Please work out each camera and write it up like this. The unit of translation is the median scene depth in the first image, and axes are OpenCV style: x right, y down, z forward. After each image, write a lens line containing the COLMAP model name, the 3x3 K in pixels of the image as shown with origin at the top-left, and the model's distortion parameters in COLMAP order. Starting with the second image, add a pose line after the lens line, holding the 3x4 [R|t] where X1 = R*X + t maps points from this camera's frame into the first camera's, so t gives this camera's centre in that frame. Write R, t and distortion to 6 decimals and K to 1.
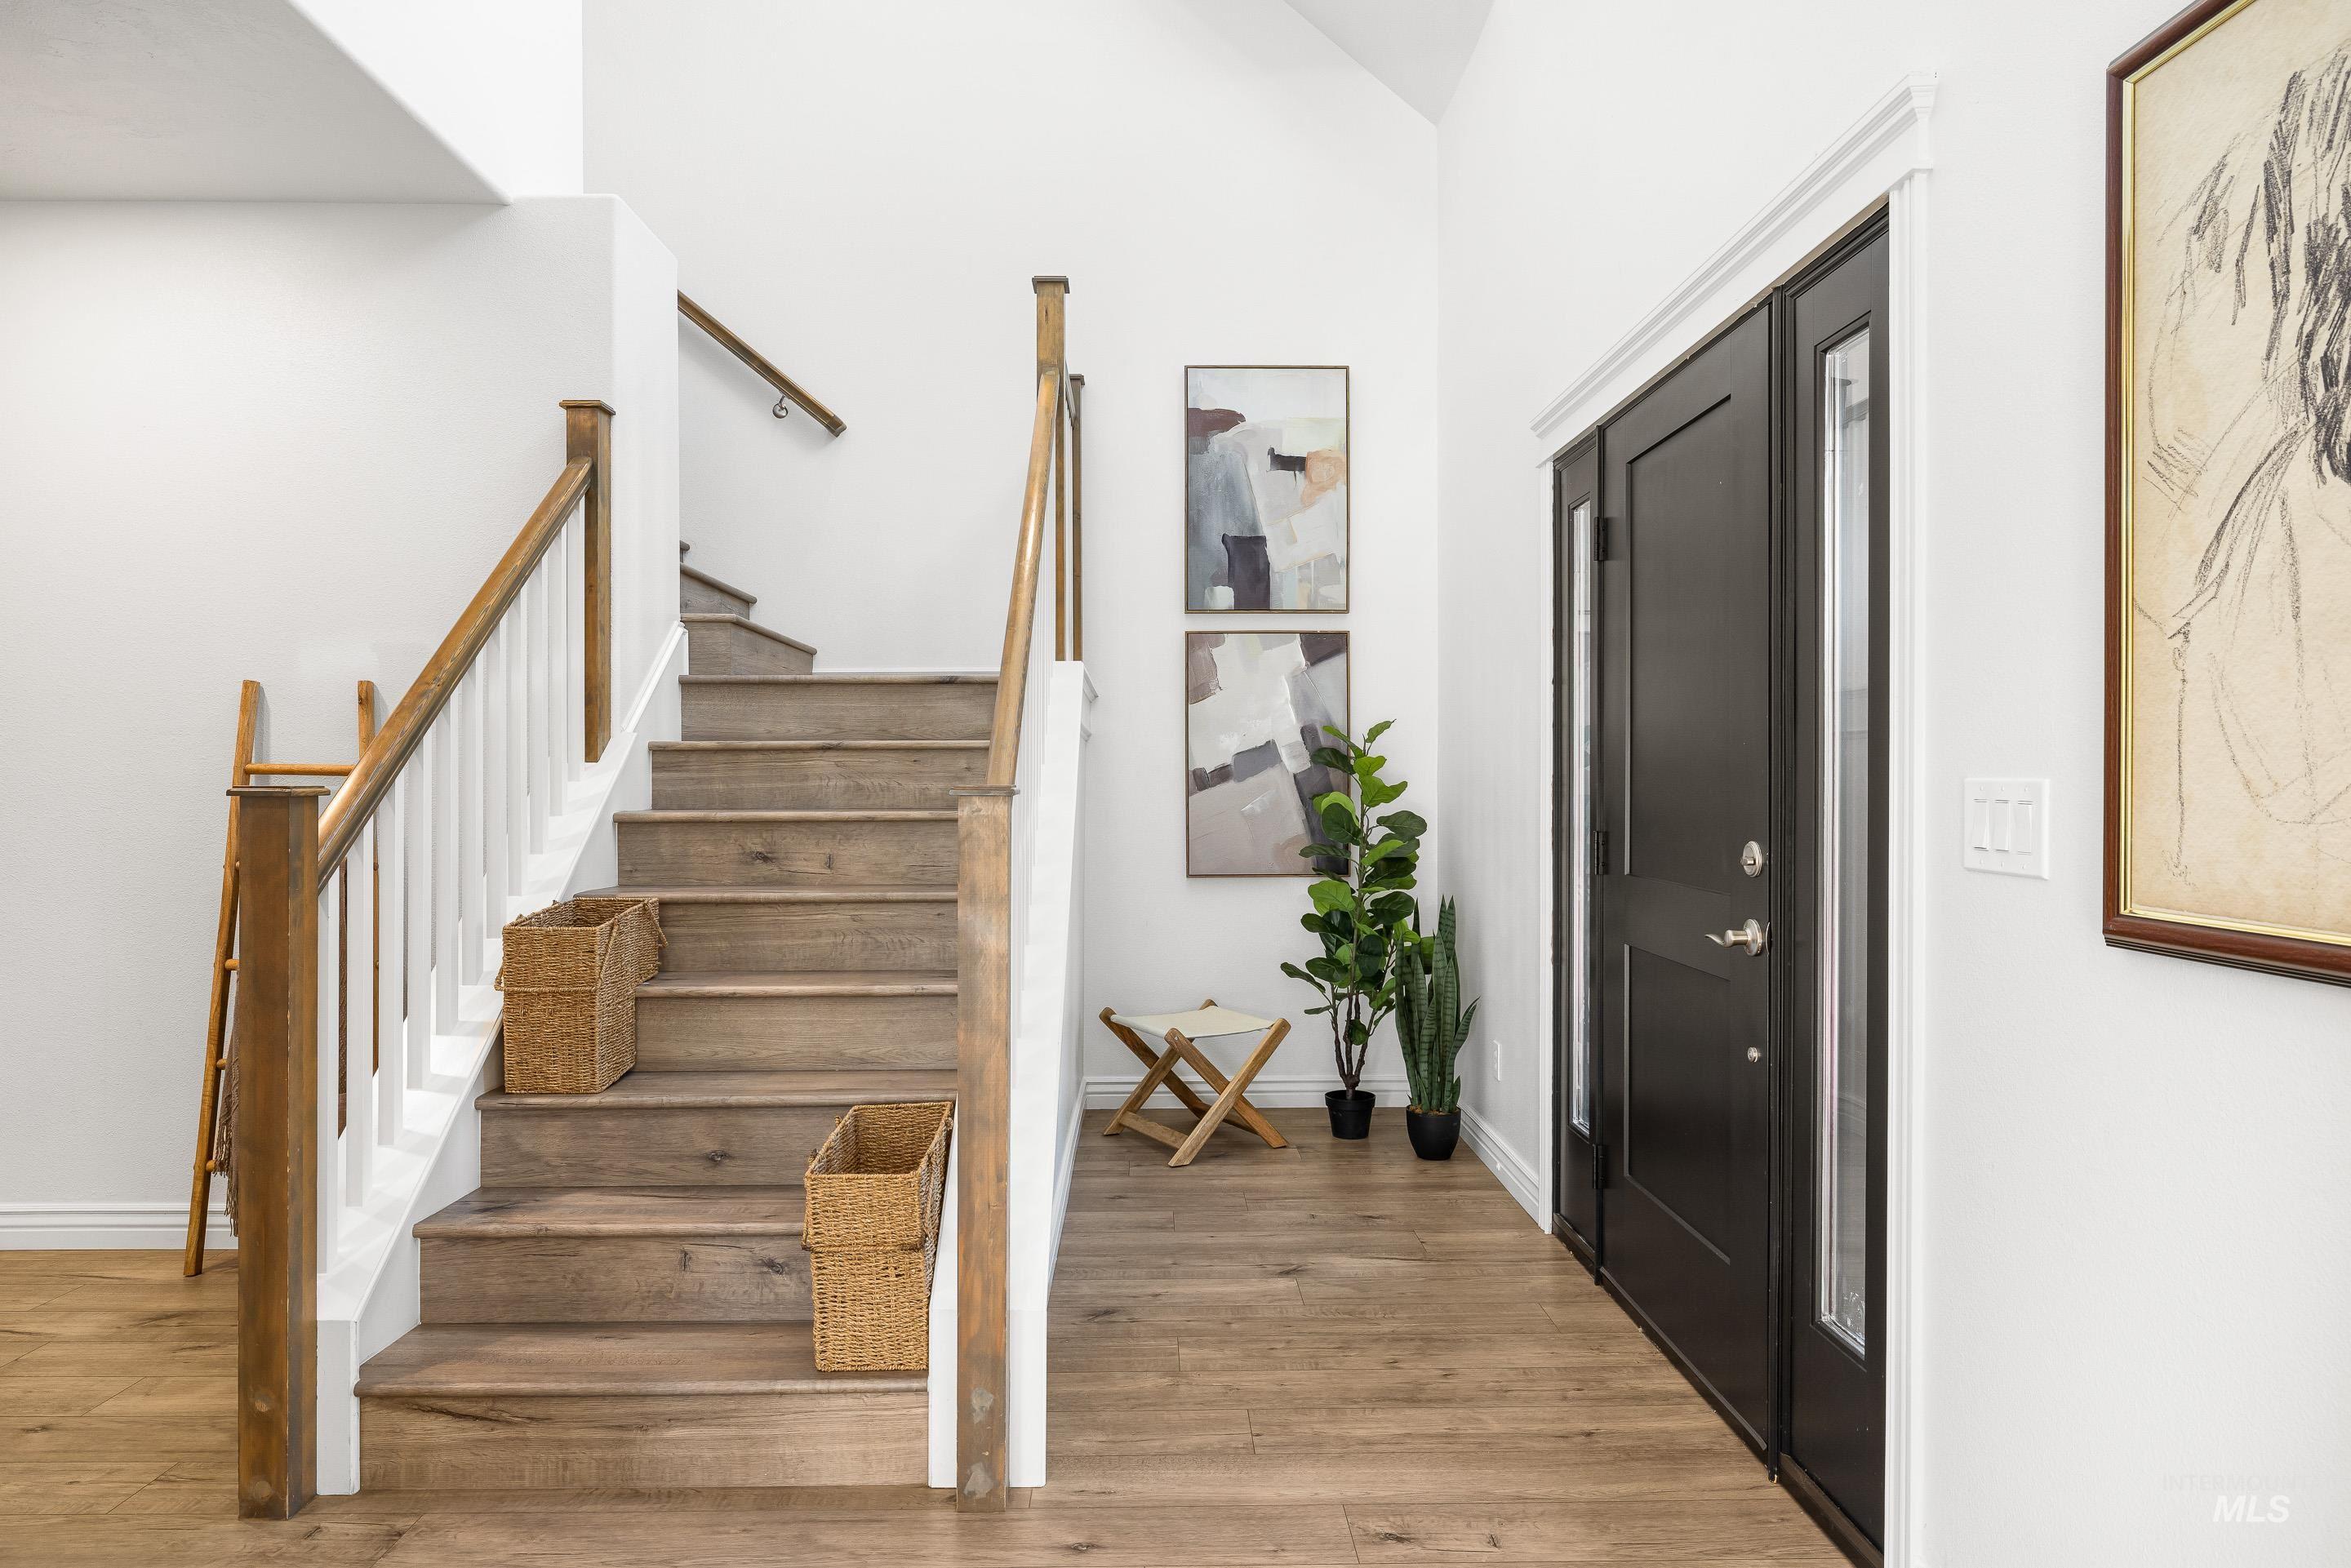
lens RADIAL K [[1376.3, 0, 1172.9], [0, 1376.3, 778.9], [0, 0, 1]] dist [-0.005348, 0.003357]
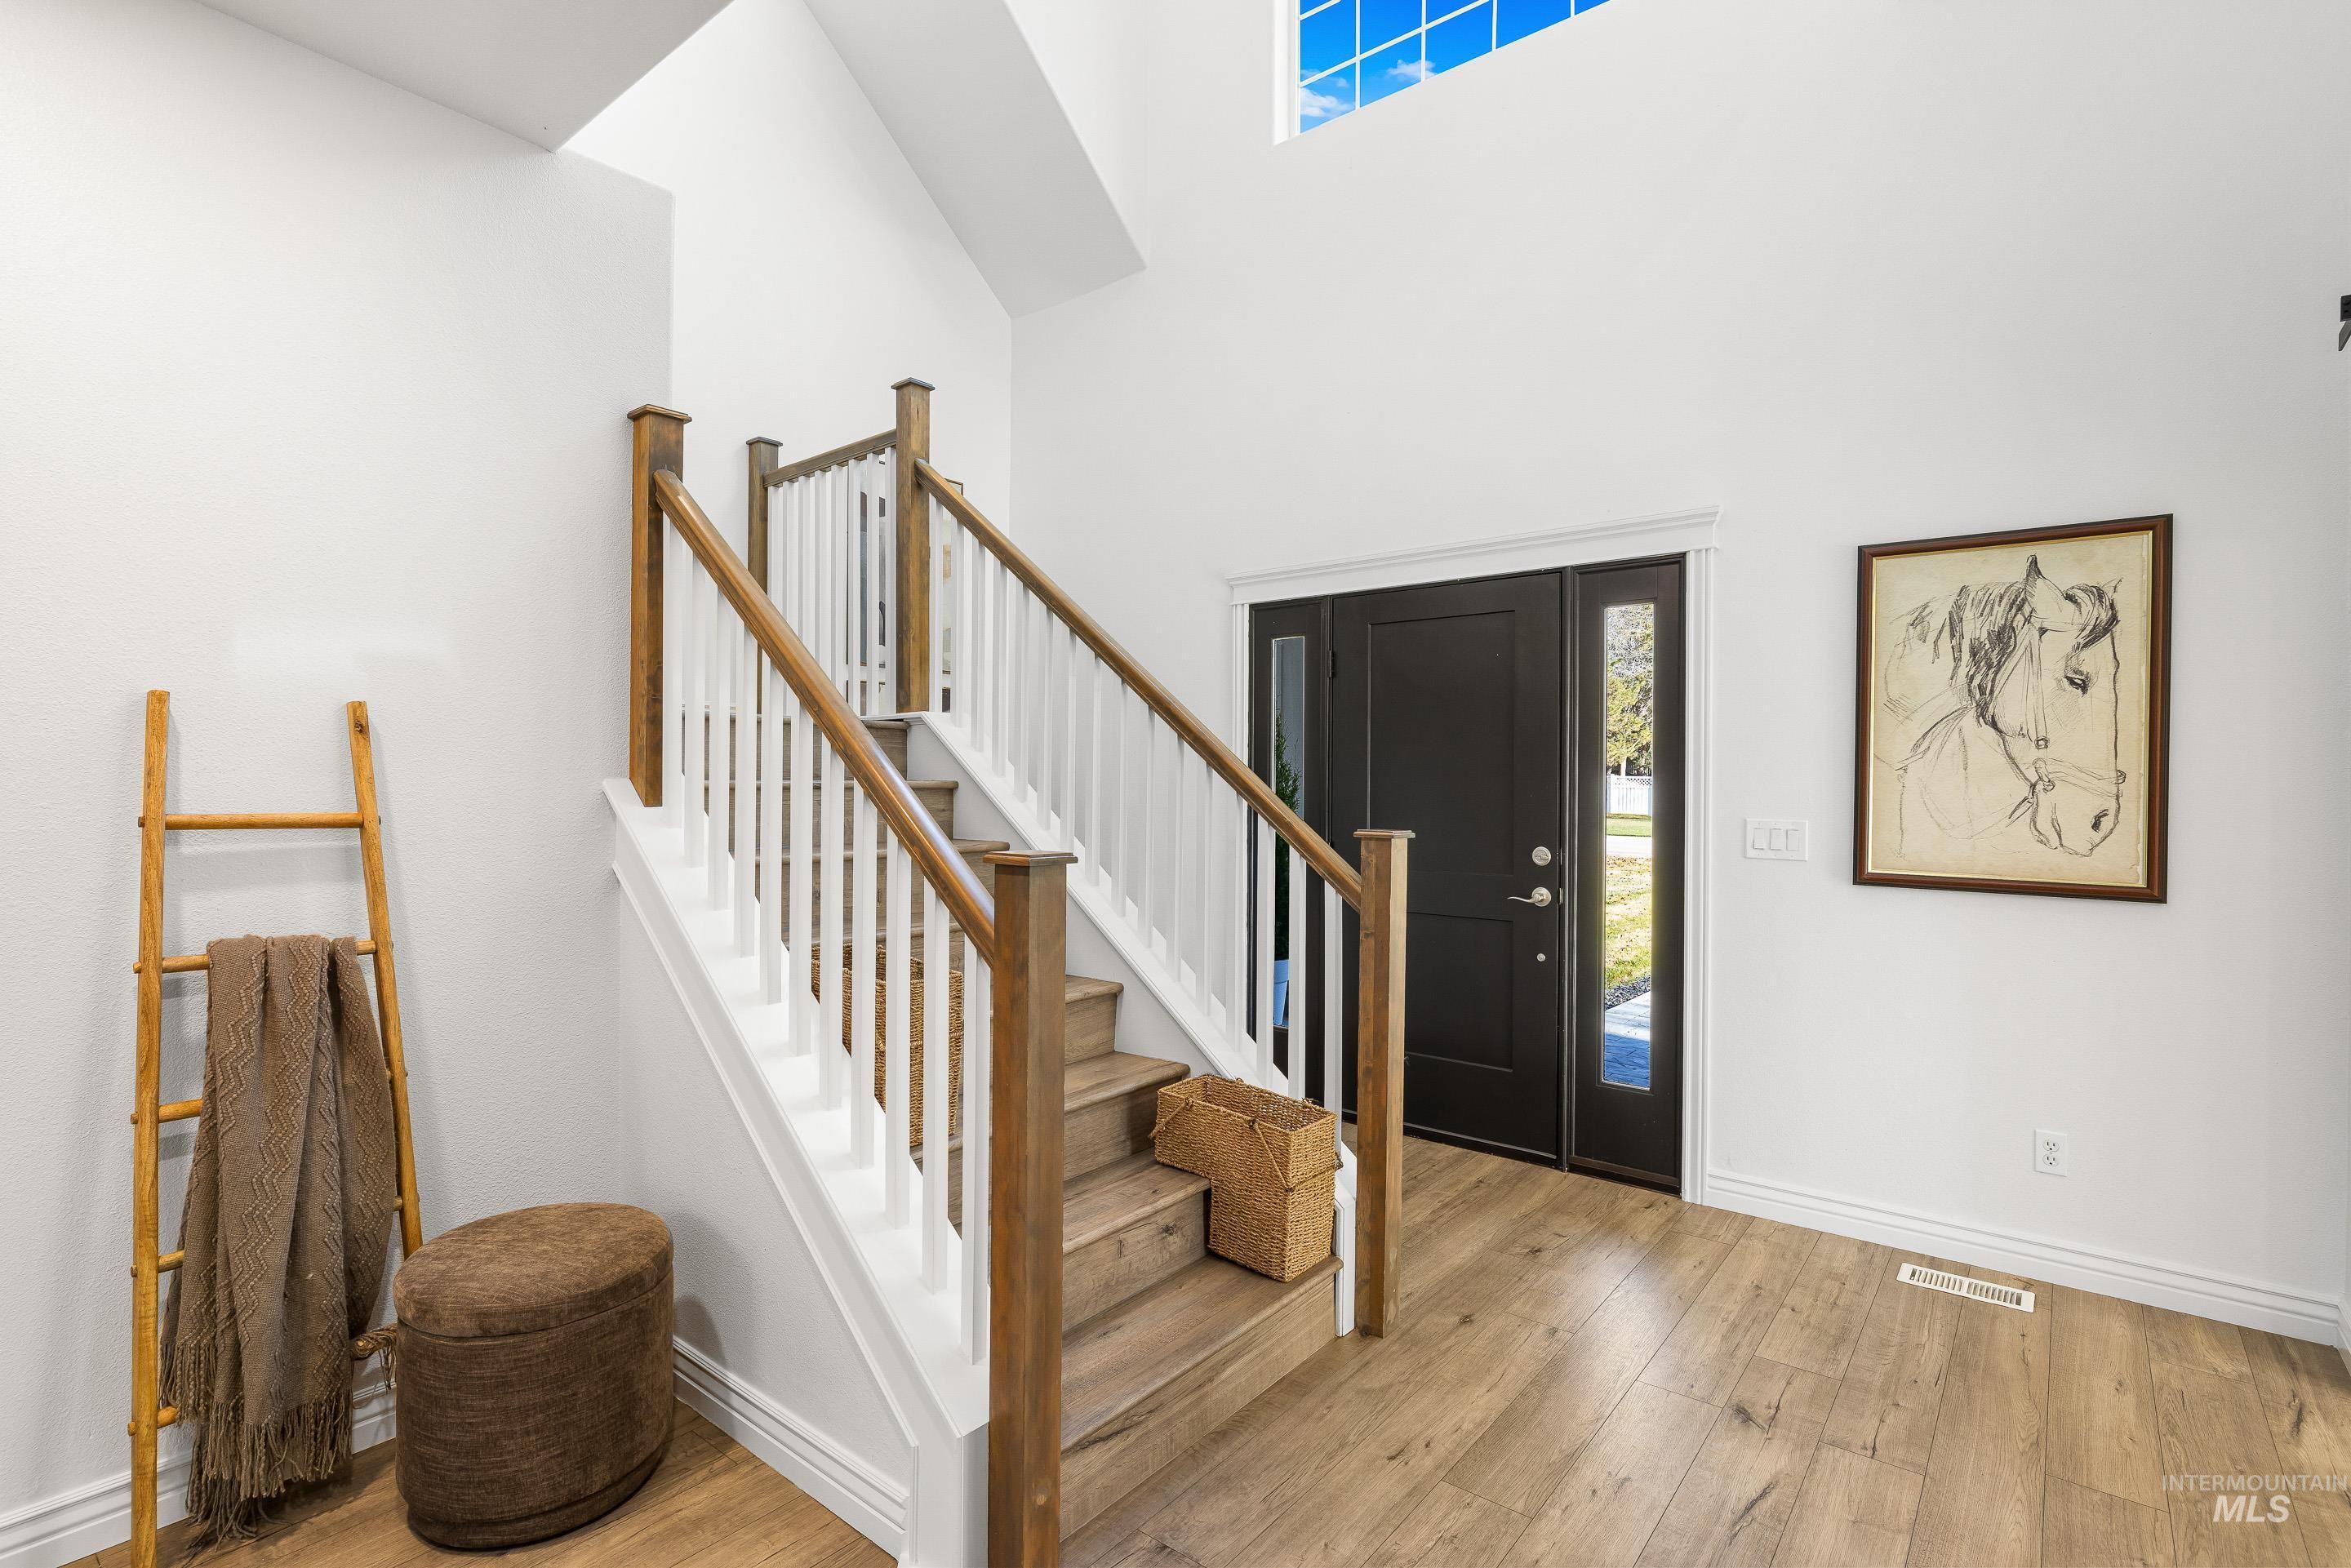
lens RADIAL K [[1097.4, 0, 1161.2], [0, 1097.4, 779.7], [0, 0, 1]] dist [-0.003293, -0.000570]
pose [[0.654240, 0.004587, 0.756273, -1.776050], [-0.004256, 0.999988, -0.002383, -0.069384], [-0.756275, -0.001660, 0.654252, 0.645866]]
